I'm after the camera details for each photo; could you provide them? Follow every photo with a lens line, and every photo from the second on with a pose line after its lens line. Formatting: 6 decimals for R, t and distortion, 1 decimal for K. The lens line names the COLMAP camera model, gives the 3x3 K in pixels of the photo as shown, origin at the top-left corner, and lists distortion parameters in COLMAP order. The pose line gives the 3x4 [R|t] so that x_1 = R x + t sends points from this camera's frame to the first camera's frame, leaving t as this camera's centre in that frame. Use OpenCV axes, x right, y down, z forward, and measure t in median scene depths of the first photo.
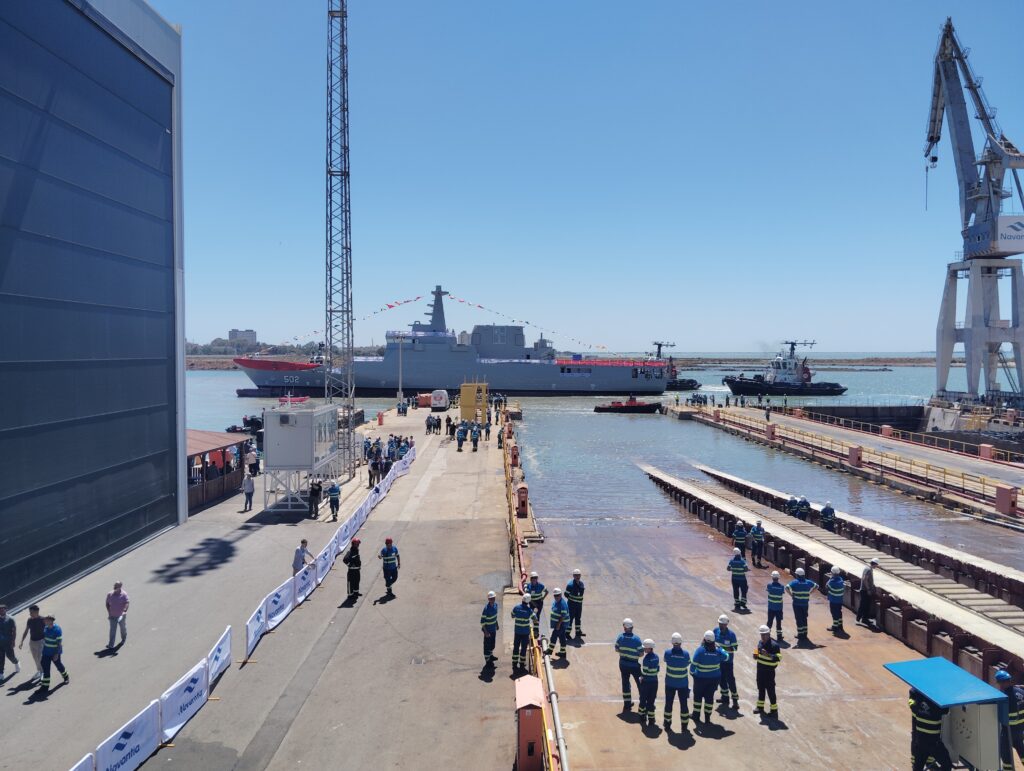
lens RADIAL K [[859.1, 0, 432.5], [0, 859.1, 411.9], [0, 0, 1]] dist [0.065895, -0.103789]
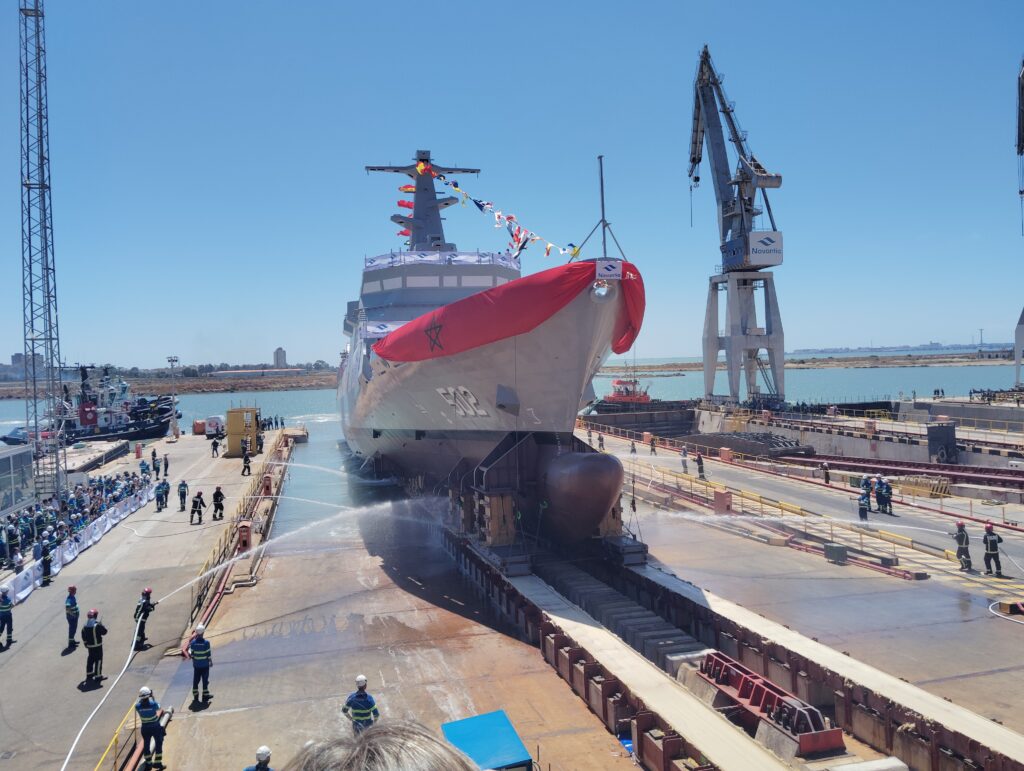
lens RADIAL K [[831.0, 0, 527.2], [0, 831.0, 406.4], [0, 0, 1]] dist [0.087488, -0.151177]
pose [[0.978325, -0.042891, 0.202583, 0.159789], [0.044905, 0.998977, -0.005354, -0.015533], [-0.202146, 0.014335, 0.979250, 0.034137]]
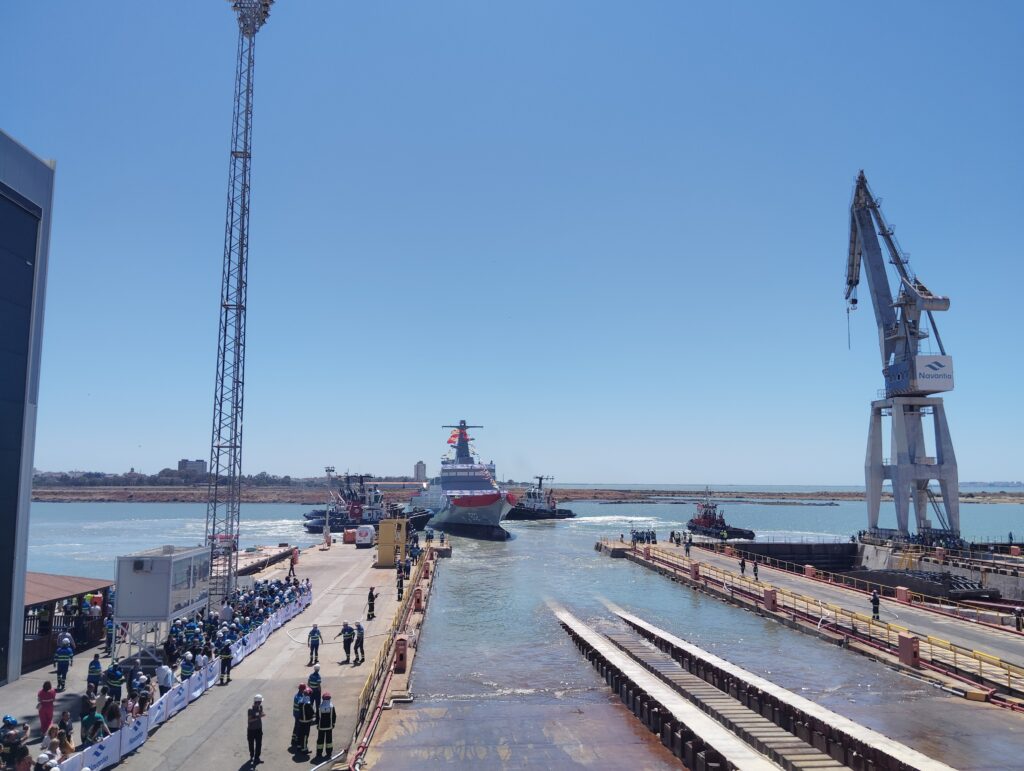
lens RADIAL K [[840.0, 0, 503.7], [0, 840.0, 404.7], [0, 0, 1]] dist [0.079769, -0.172503]
pose [[0.998893, 0.007956, 0.046368, 0.120316], [-0.000804, 0.988339, -0.152266, -0.015920], [-0.047039, 0.152060, 0.987251, 0.041501]]
